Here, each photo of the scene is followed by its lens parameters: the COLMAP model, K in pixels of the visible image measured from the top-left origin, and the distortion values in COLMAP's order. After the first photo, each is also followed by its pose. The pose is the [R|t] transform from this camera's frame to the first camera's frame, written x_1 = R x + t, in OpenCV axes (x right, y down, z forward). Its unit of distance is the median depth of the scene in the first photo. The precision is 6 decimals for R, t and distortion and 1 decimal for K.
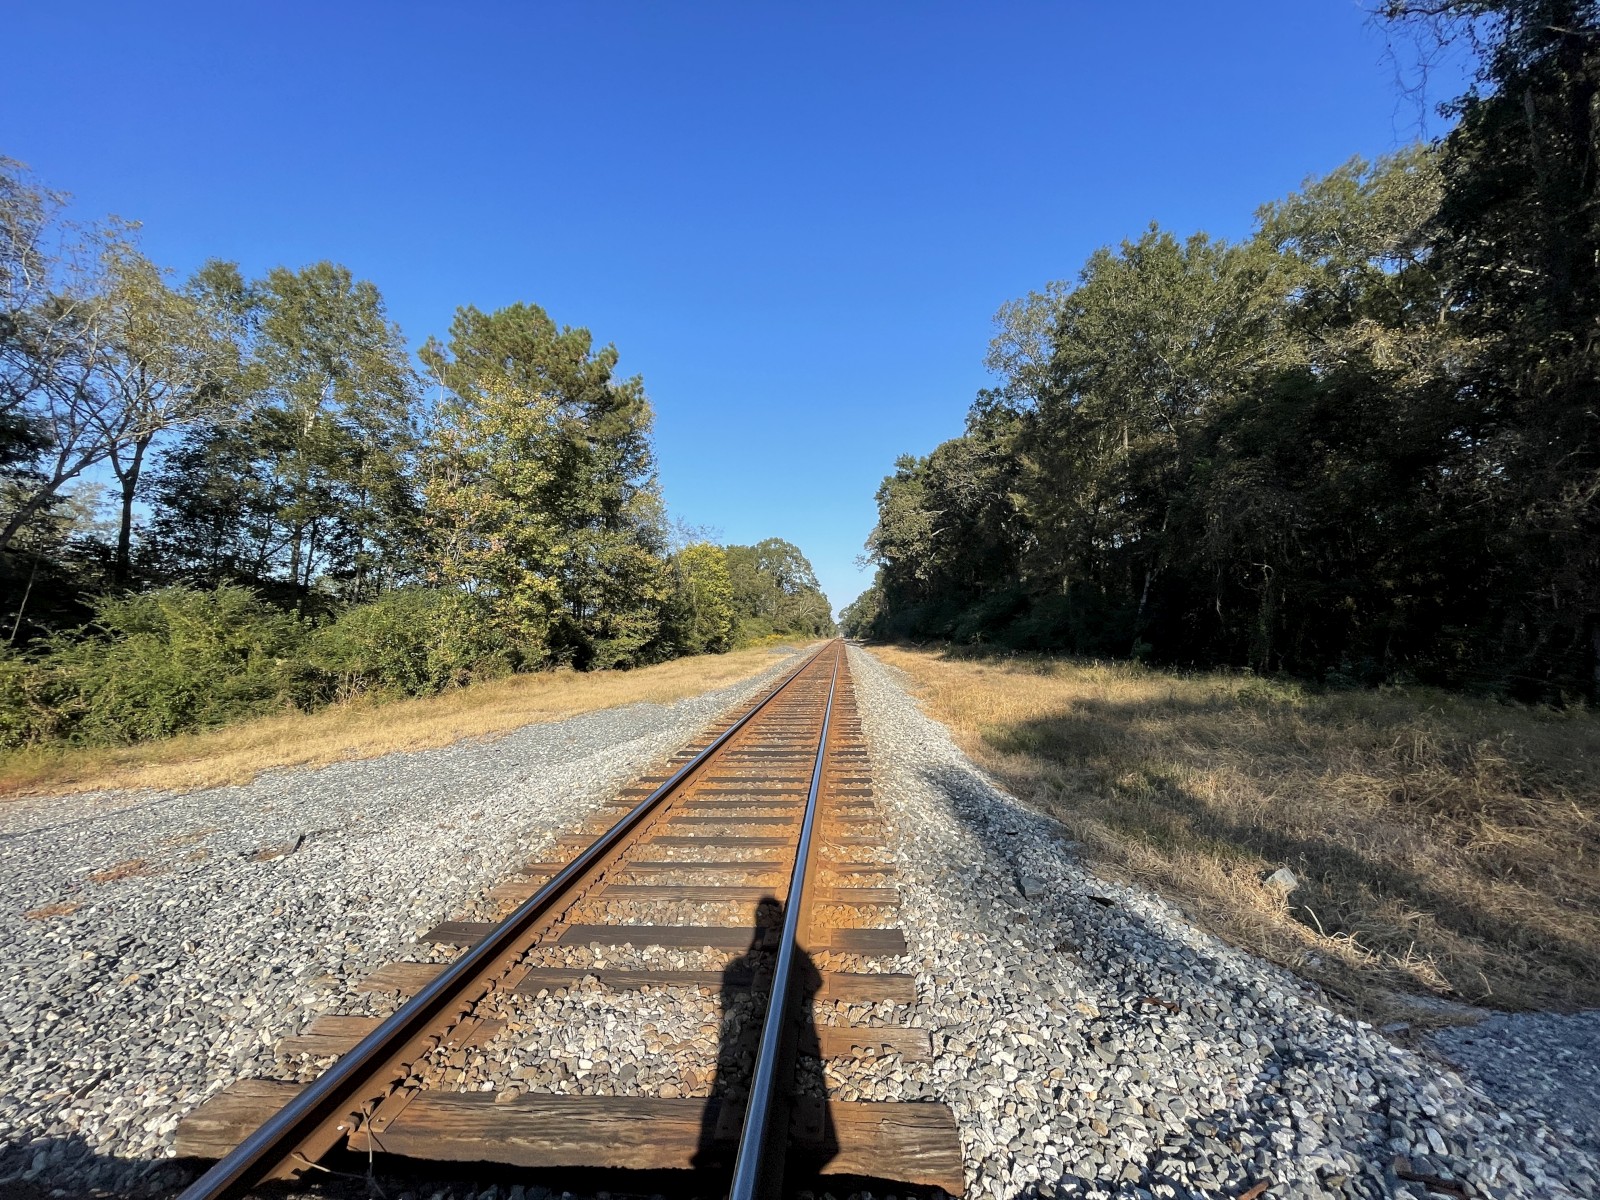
lens RADIAL K [[641.4, 0, 800.0], [0, 641.4, 600.0], [0, 0, 1]] dist [-0.007974, 0.000224]
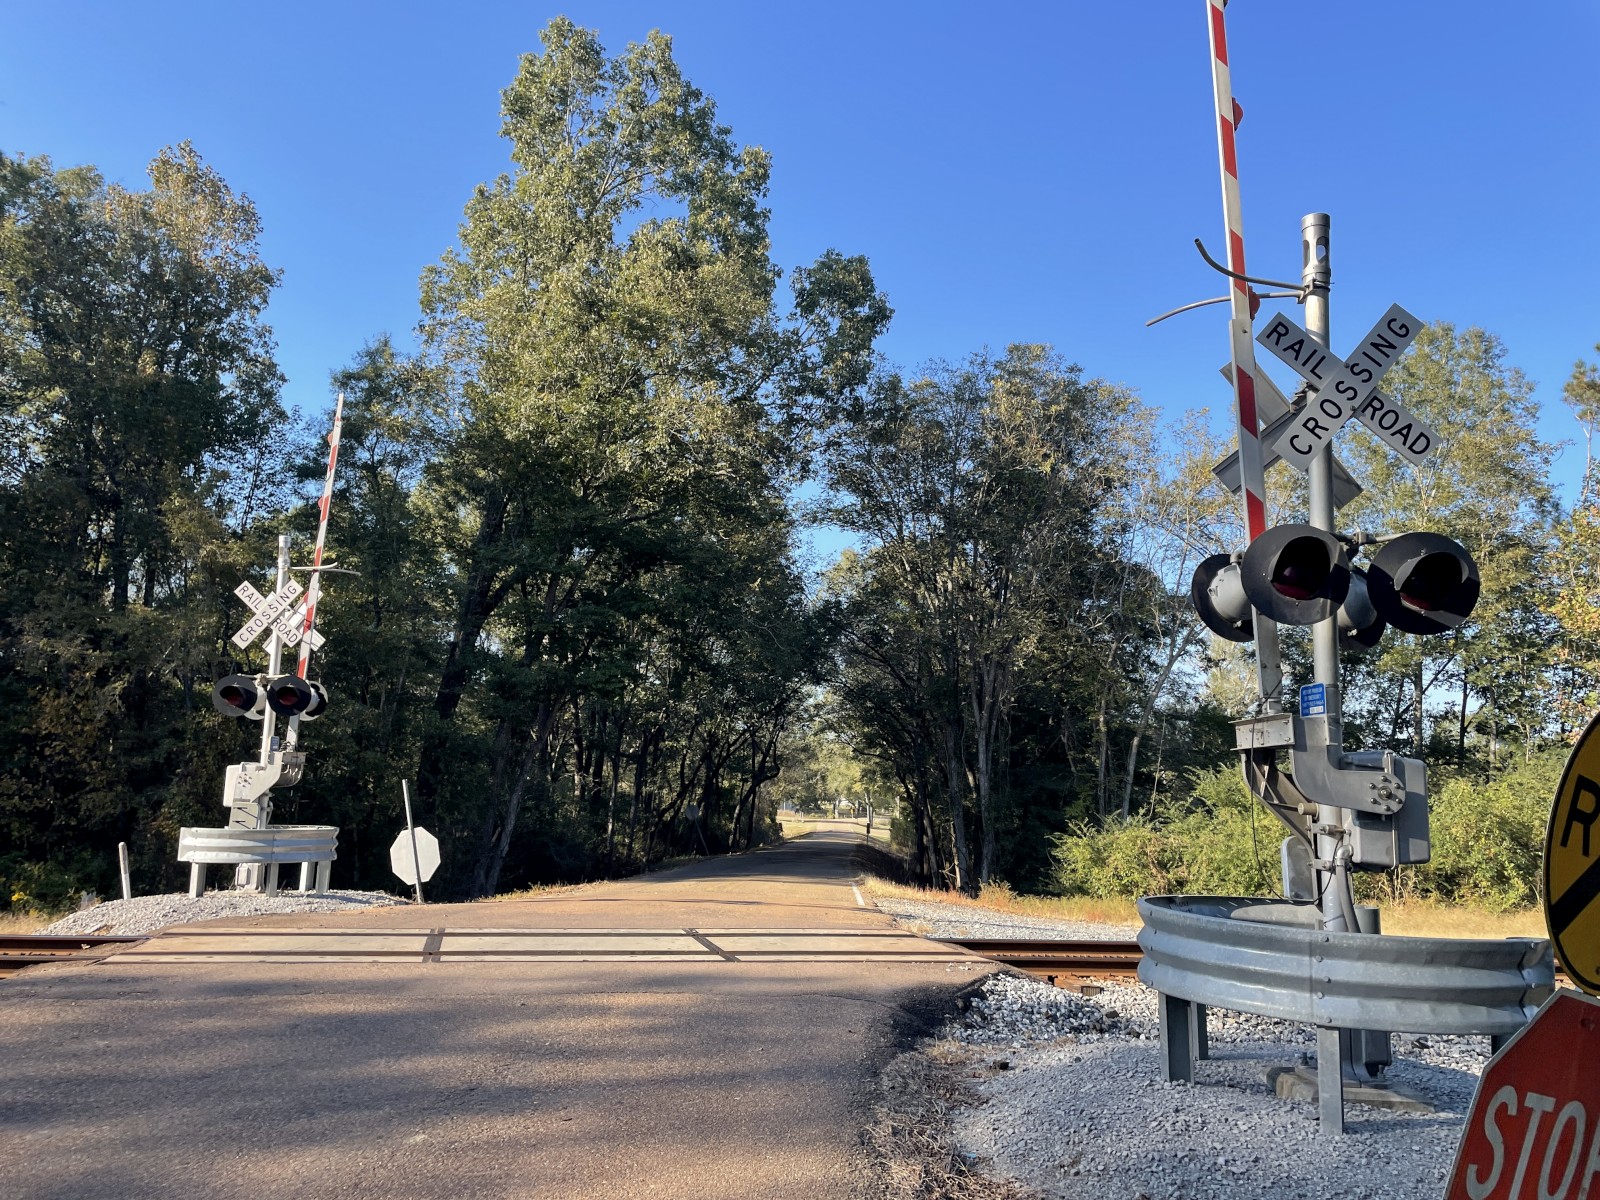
lens RADIAL K [[1198.7, 0, 809.3], [0, 1198.7, 584.2], [0, 0, 1]] dist [0.100951, -0.121440]
pose [[0.308903, -0.139592, -0.940794, 0.325310], [0.006534, 0.989459, -0.144668, -0.012551], [0.951071, 0.038541, 0.306559, -0.122924]]
